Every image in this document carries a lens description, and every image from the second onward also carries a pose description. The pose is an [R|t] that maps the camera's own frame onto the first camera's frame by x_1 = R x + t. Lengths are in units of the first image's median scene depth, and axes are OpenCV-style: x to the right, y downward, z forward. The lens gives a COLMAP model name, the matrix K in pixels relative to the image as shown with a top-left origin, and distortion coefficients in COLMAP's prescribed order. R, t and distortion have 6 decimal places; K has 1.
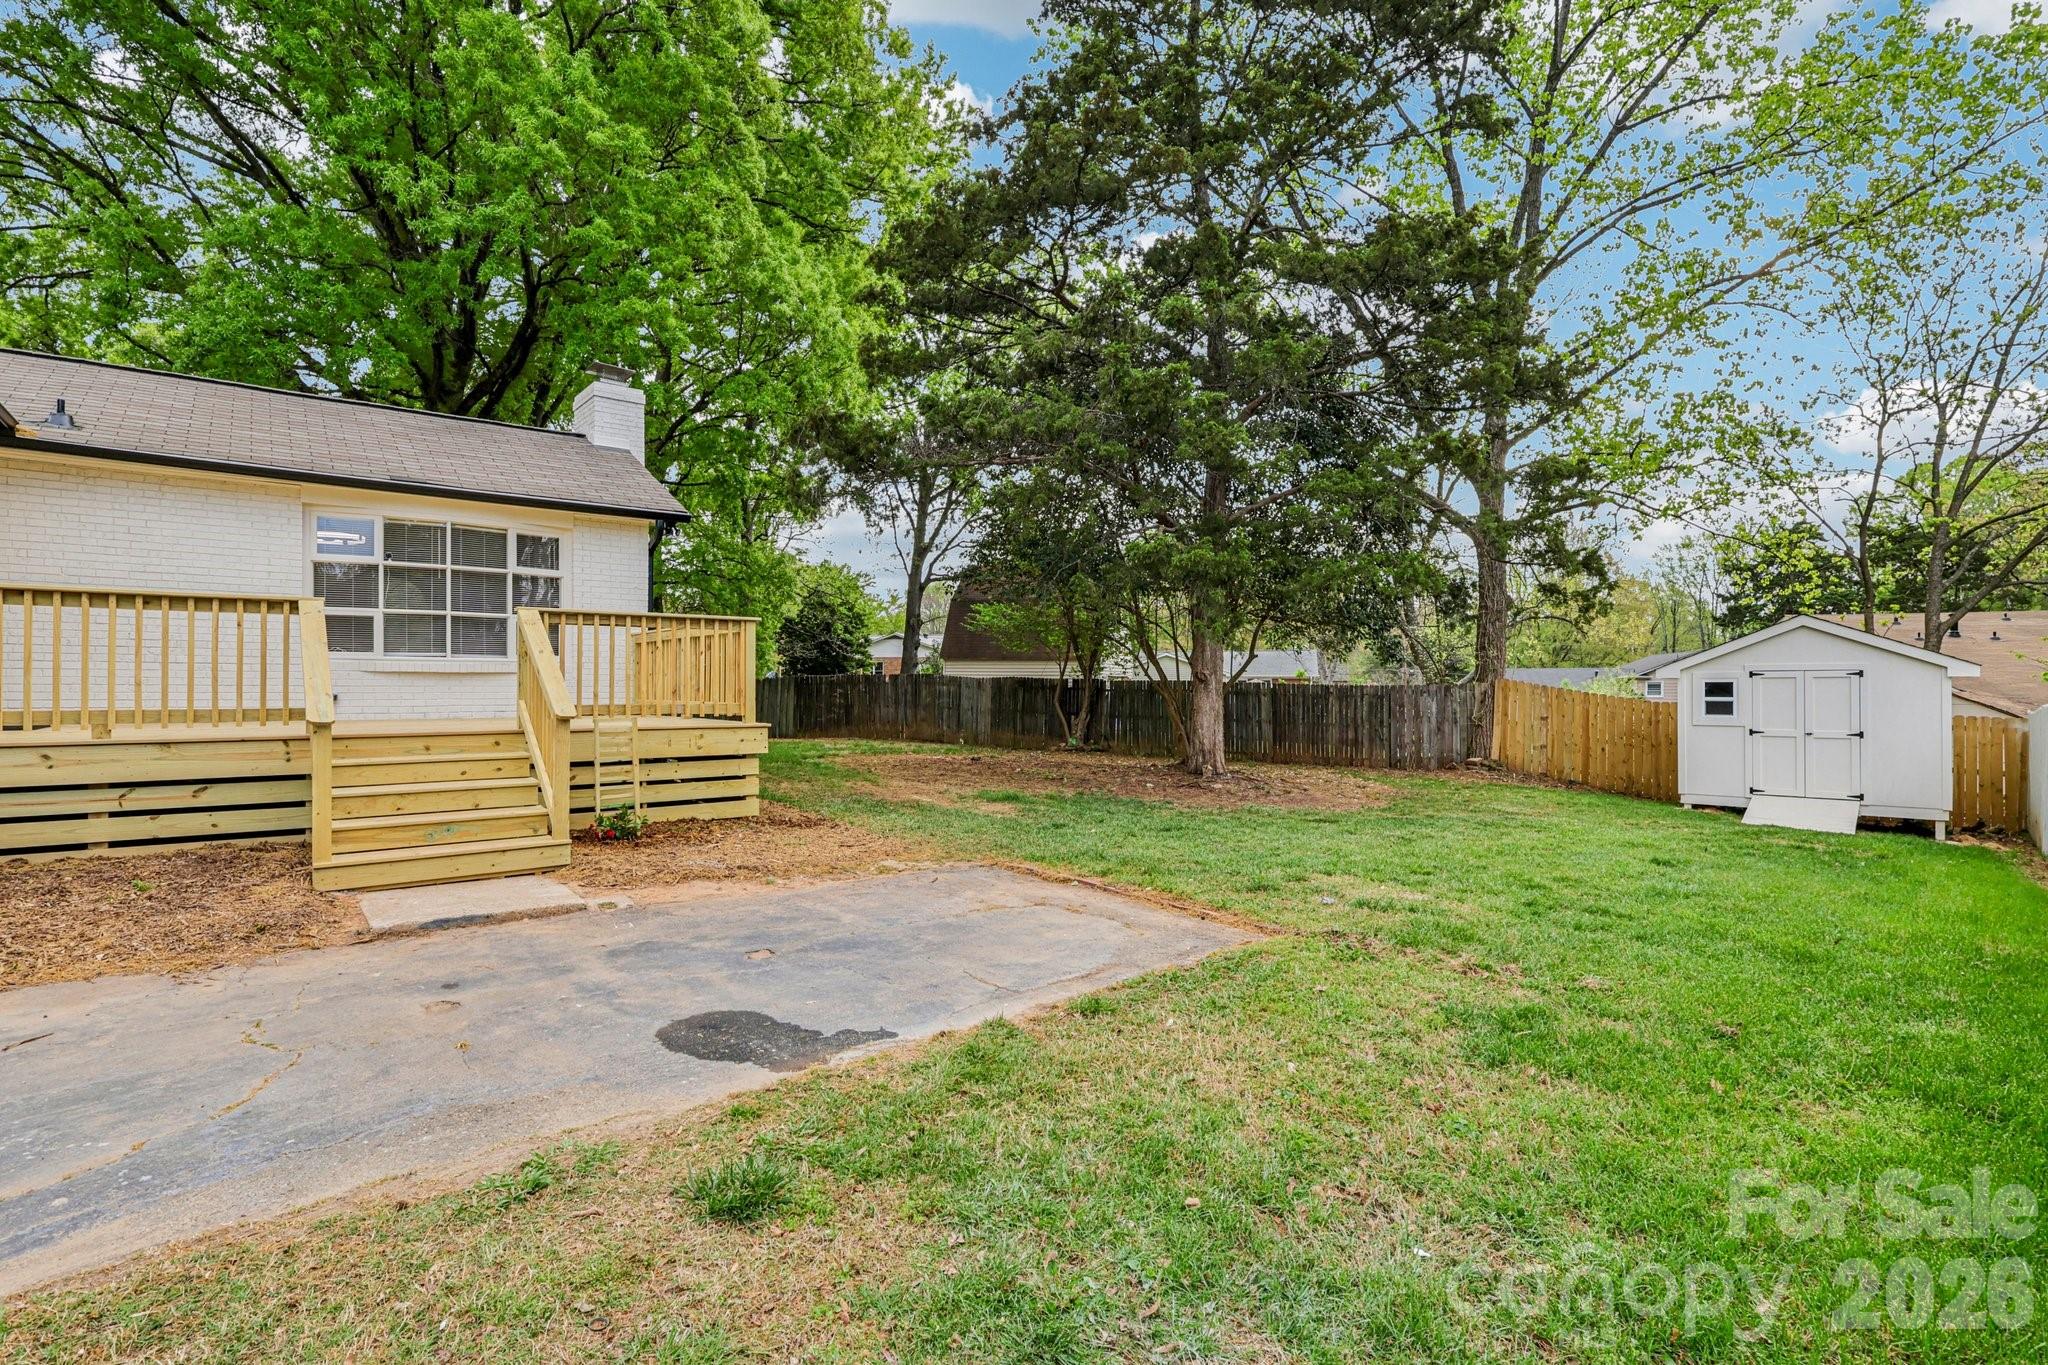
lens RADIAL K [[966.8, 0, 1024.2], [0, 966.8, 686.2], [0, 0, 1]] dist [-0.001796, 0.000616]
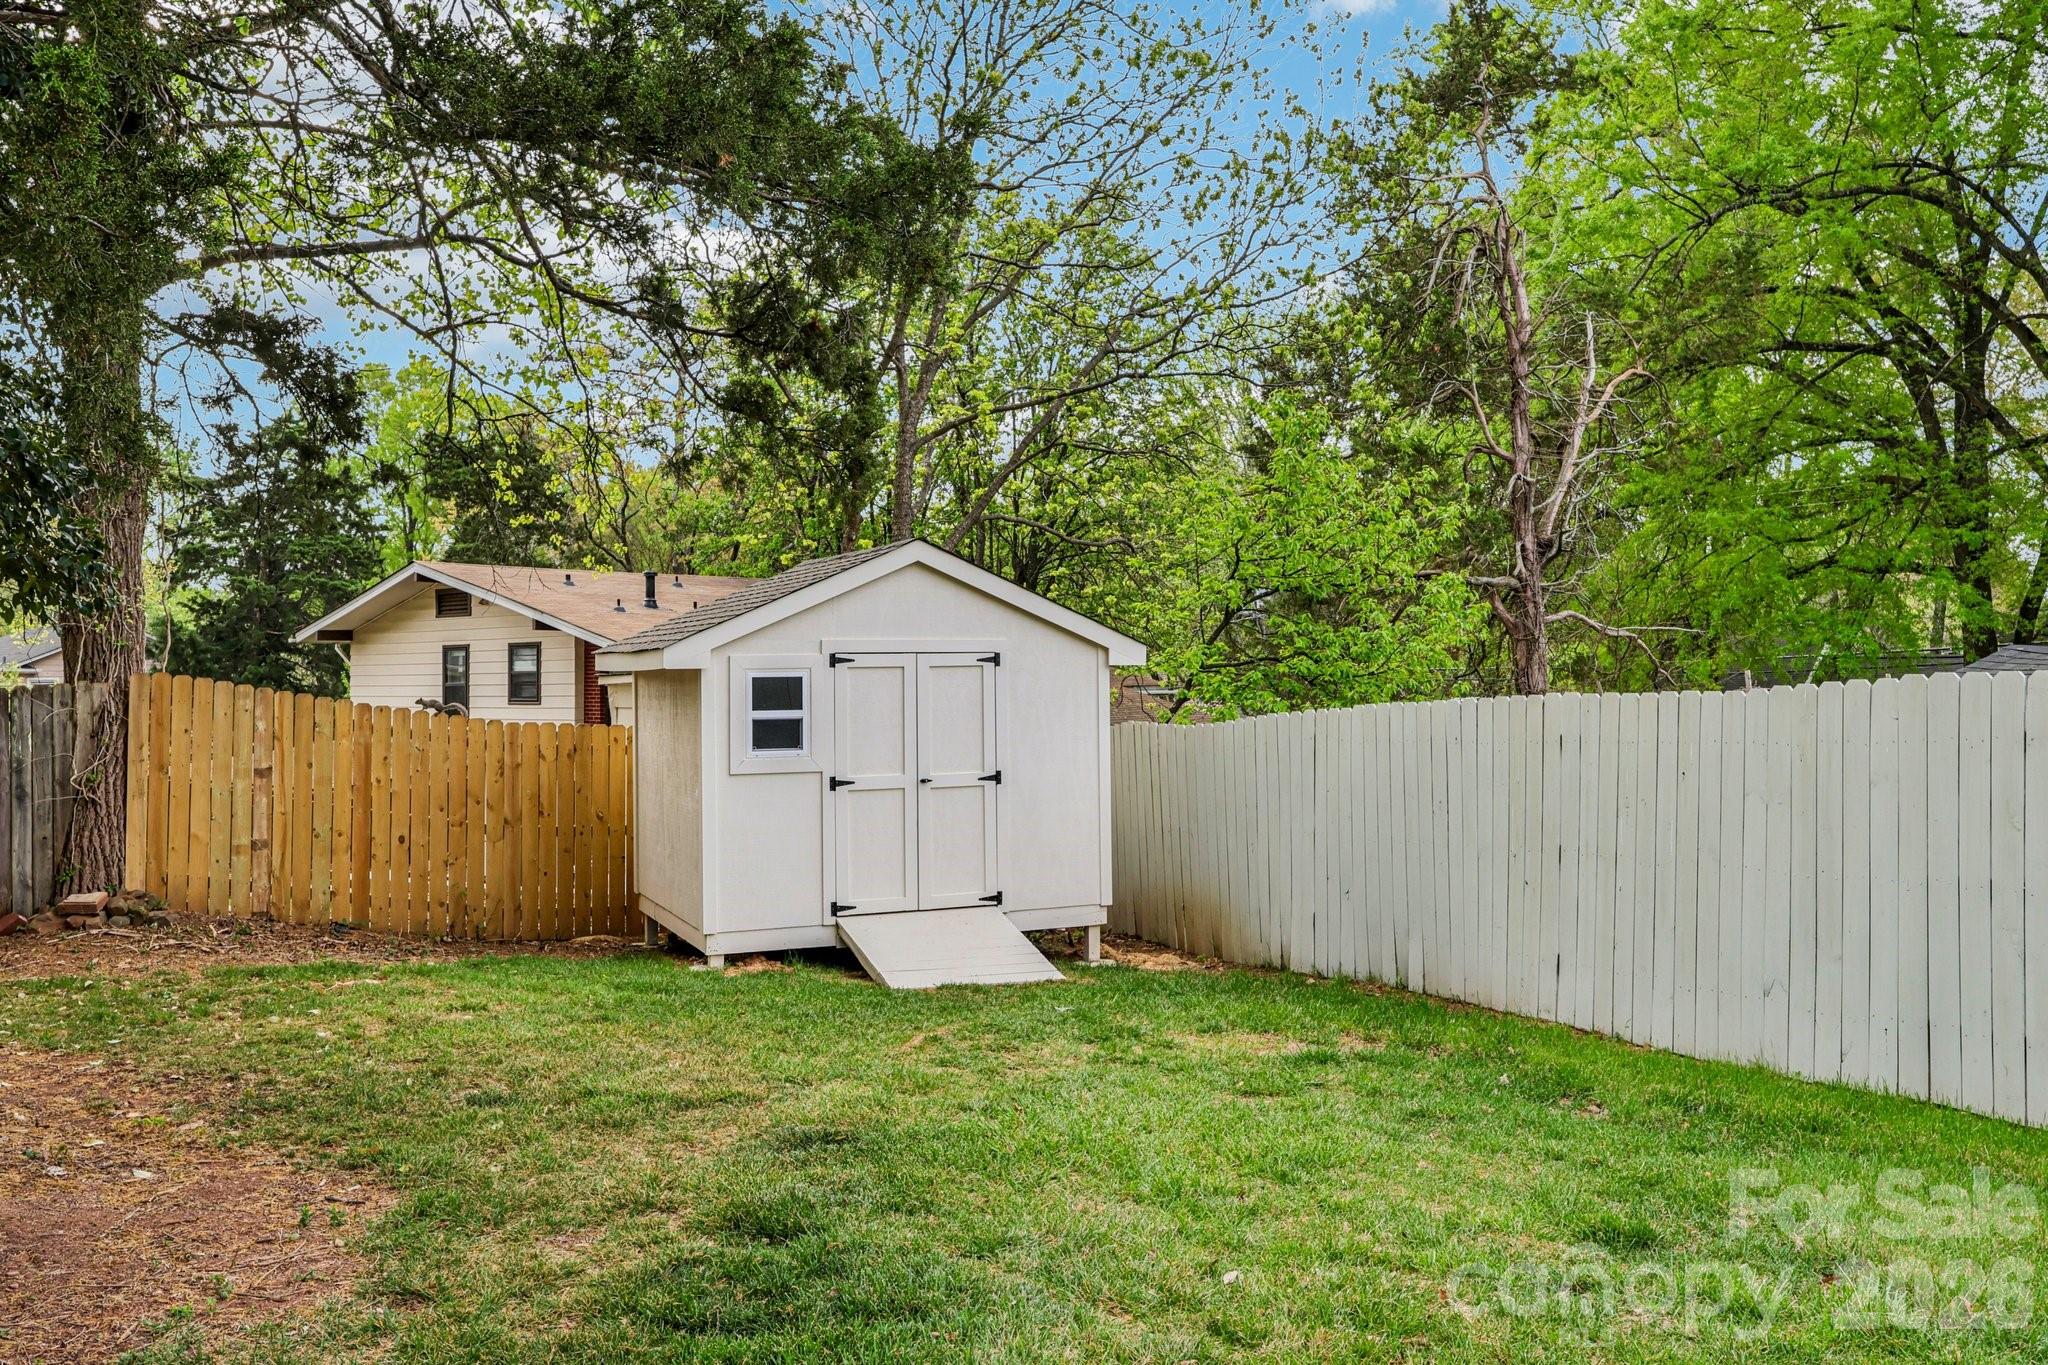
lens RADIAL K [[1689.6, 0, 1024.5], [0, 1689.6, 633.8], [0, 0, 1]] dist [-0.004981, -0.002688]
pose [[0.390351, 0.019659, 0.920456, 0.033103], [0.011447, 0.999591, -0.026203, -0.002461], [-0.920595, 0.020765, 0.389966, 0.568110]]
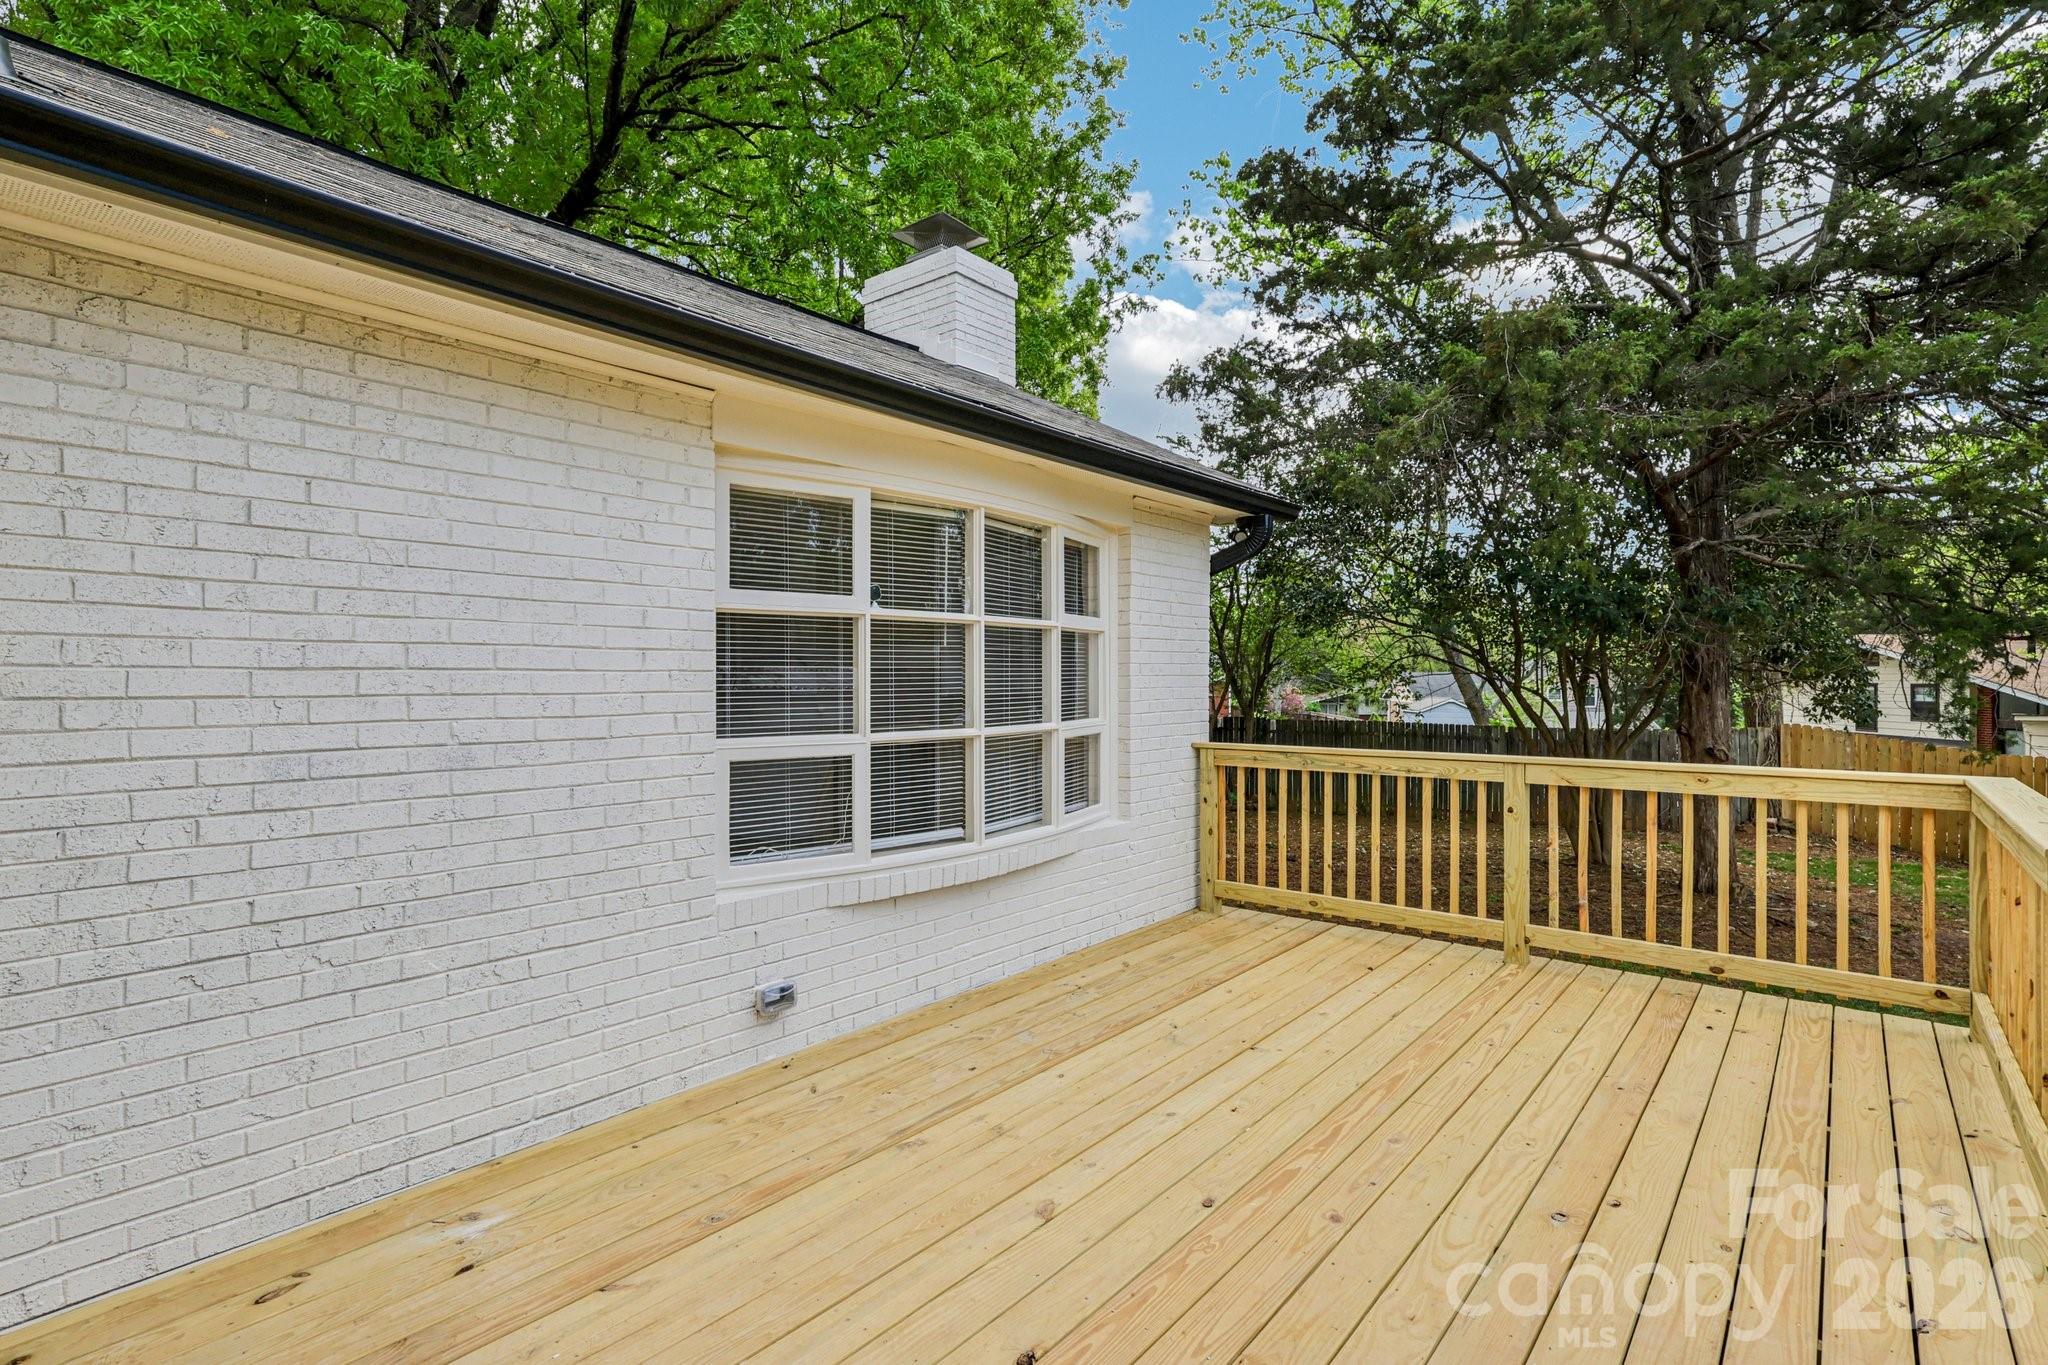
lens RADIAL K [[983.0, 0, 1040.7], [0, 983.0, 675.9], [0, 0, 1]] dist [-0.000846, 0.000114]
pose [[0.977526, -0.000518, 0.210814, -0.427996], [0.000205, 0.999999, 0.001511, -0.065022], [-0.210815, -0.001434, 0.977525, 0.382926]]
